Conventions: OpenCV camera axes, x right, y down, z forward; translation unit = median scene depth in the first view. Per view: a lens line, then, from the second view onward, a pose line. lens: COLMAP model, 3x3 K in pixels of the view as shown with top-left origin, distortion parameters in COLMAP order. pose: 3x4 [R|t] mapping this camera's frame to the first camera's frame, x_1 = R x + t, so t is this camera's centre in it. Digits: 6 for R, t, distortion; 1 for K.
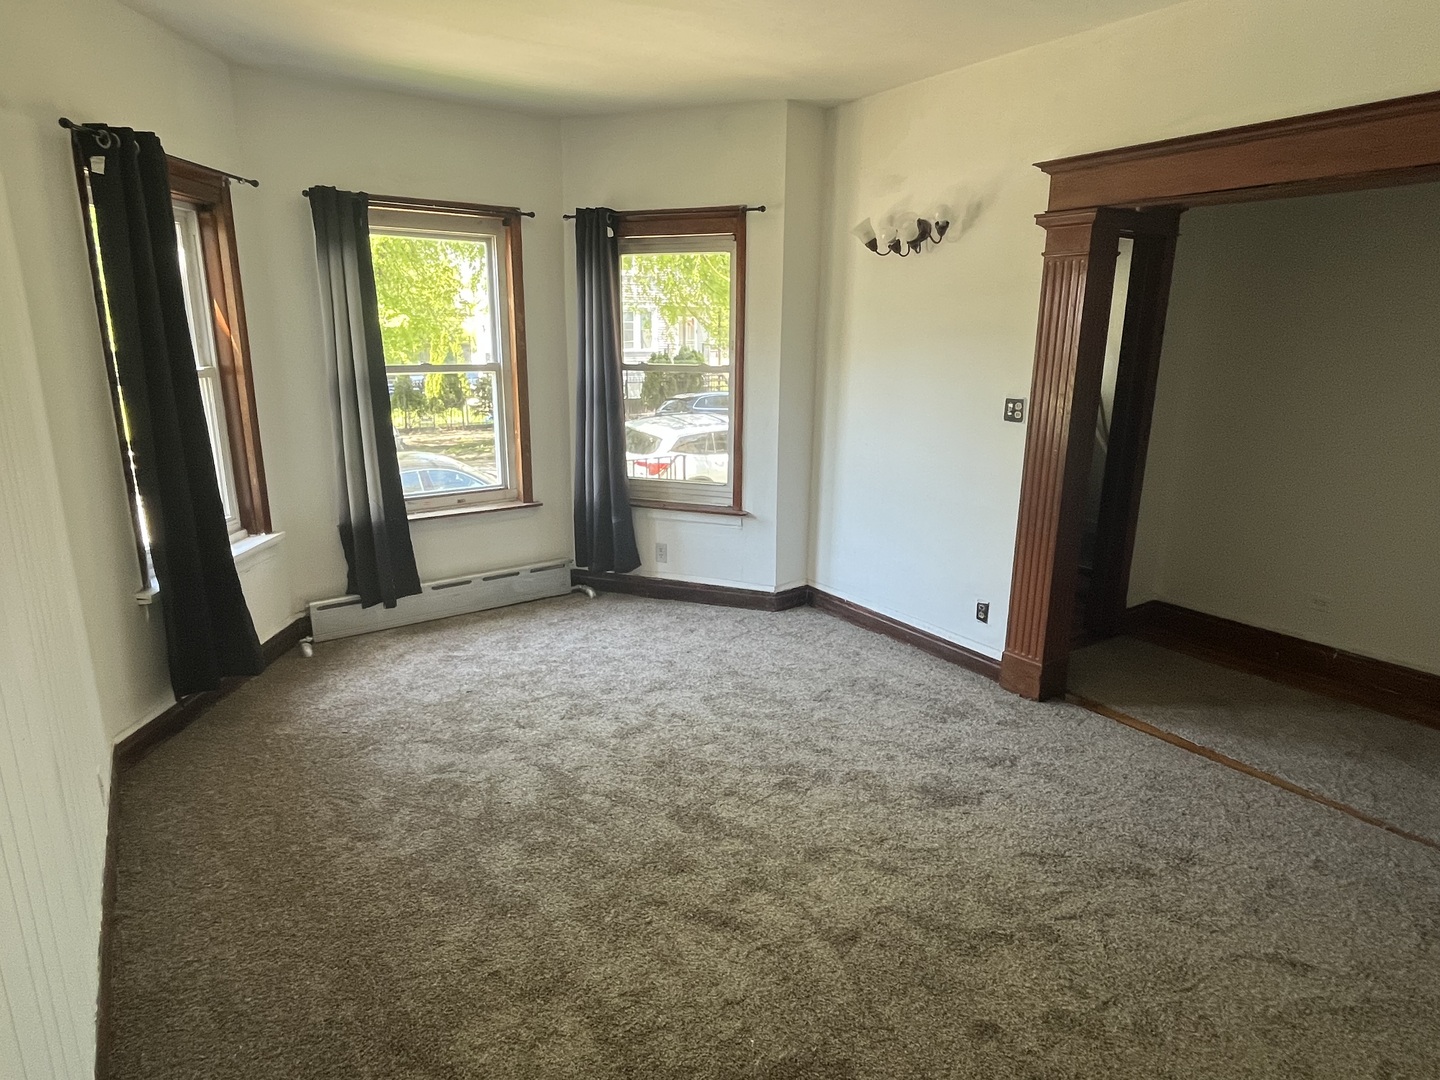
lens RADIAL K [[810.9, 0, 711.6], [0, 810.9, 536.3], [0, 0, 1]] dist [-0.003094, 0.002089]
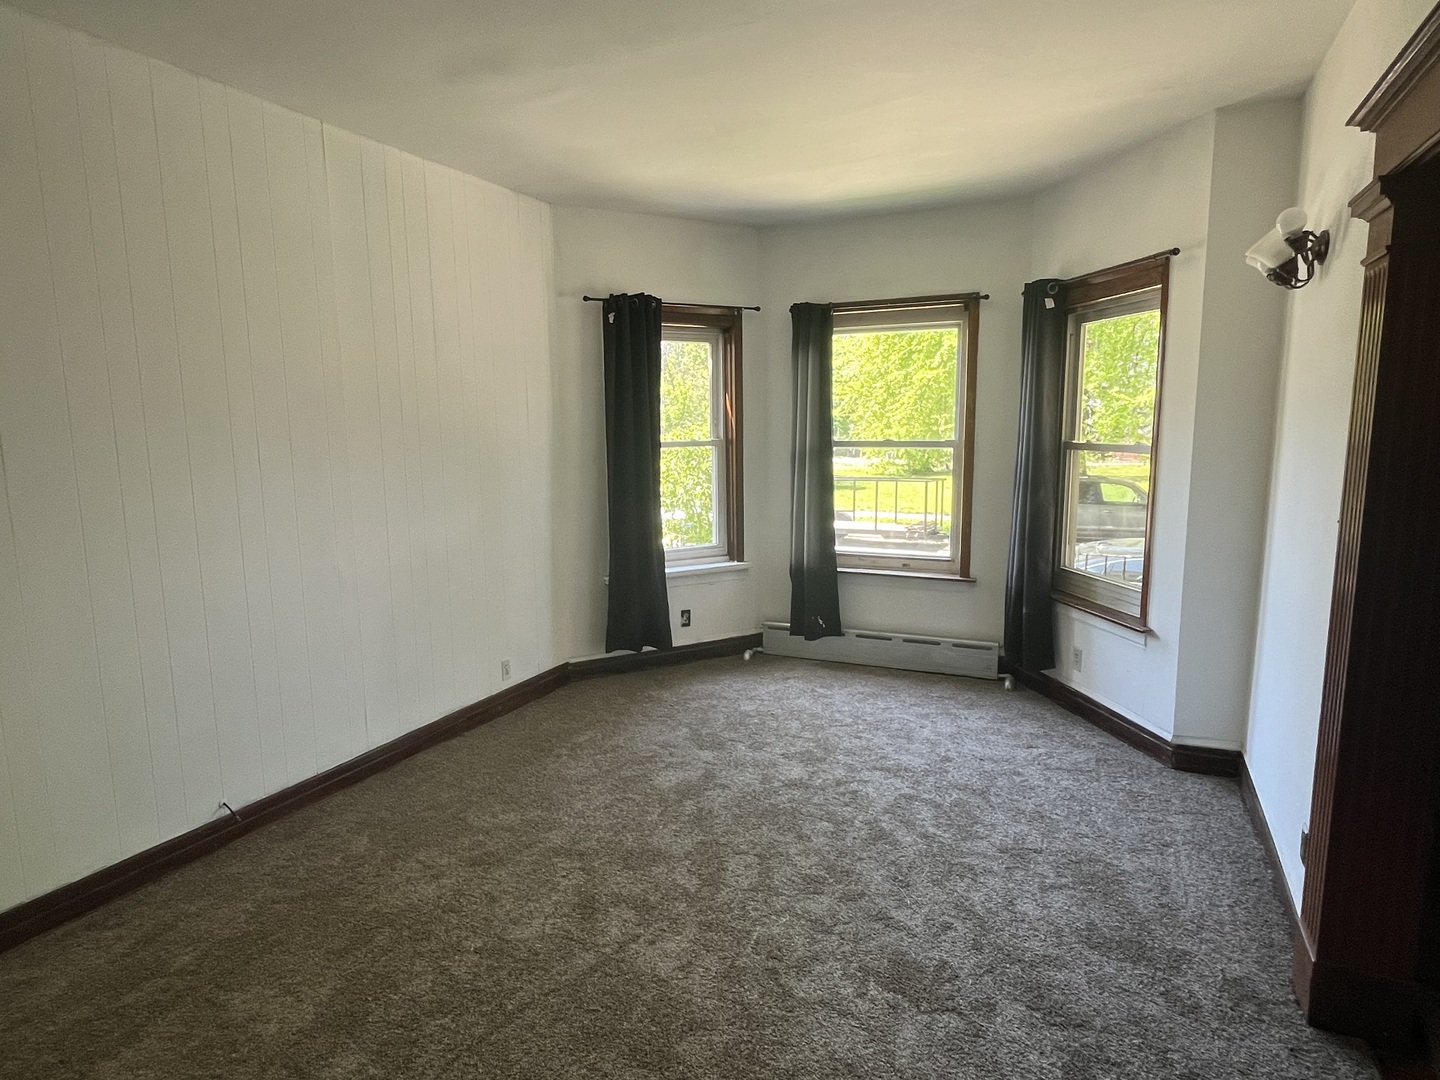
lens RADIAL K [[810.9, 0, 715.5], [0, 810.9, 540.7], [0, 0, 1]] dist [-0.003094, 0.002089]
pose [[0.503325, 0.115338, -0.856365, 0.529923], [-0.198831, 0.979917, 0.015116, -0.045316], [0.840910, 0.162664, 0.516150, 0.243605]]
